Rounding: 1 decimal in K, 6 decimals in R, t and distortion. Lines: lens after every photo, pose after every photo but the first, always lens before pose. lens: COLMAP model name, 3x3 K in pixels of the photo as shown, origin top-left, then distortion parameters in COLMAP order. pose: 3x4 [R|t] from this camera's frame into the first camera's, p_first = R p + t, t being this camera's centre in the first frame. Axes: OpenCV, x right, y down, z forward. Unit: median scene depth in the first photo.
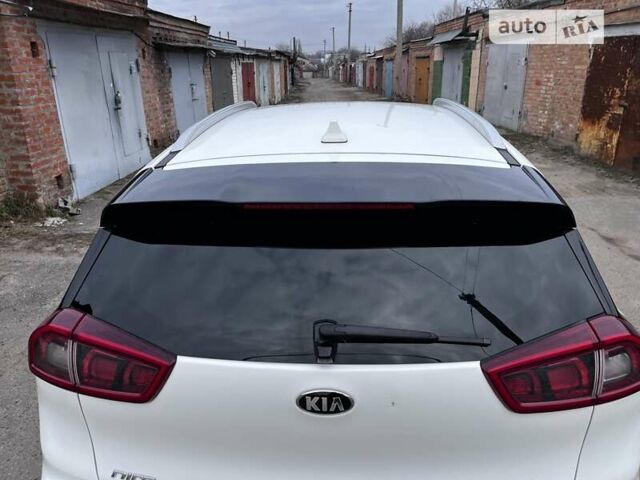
lens RADIAL K [[483.0, 0, 319.1], [0, 483.0, 244.1], [0, 0, 1]] dist [0.074338, -0.092394]
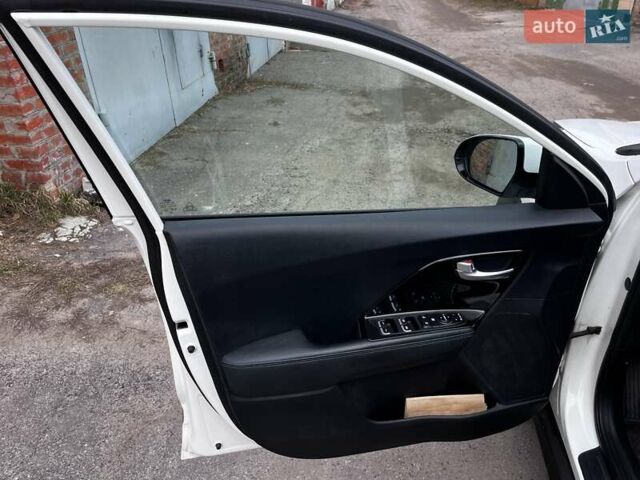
lens RADIAL K [[483.0, 0, 318.5], [0, 483.0, 240.2], [0, 0, 1]] dist [0.074338, -0.092394]
pose [[0.996365, 0.027243, -0.080710, -0.216801], [-0.013445, 0.985900, 0.166797, -0.127085], [0.084116, -0.165106, 0.982682, 0.468320]]
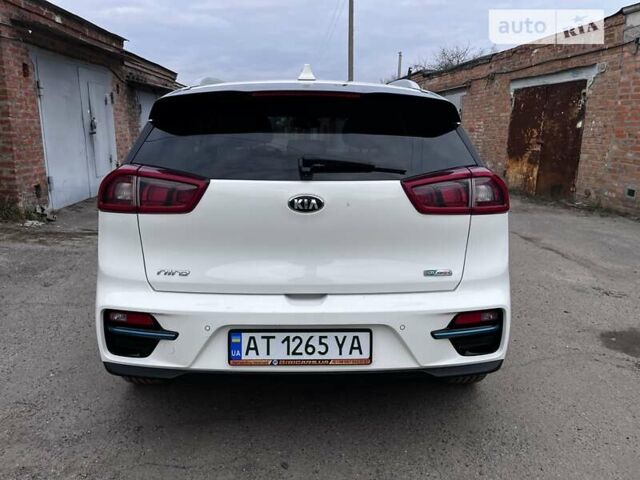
lens RADIAL K [[483.0, 0, 315.3], [0, 483.0, 240.0], [0, 0, 1]] dist [0.074338, -0.092394]
pose [[0.996222, 0.009701, 0.086297, -0.017933], [0.001141, 0.992192, -0.124713, 0.122708], [-0.086833, 0.124341, 0.988433, -0.107158]]
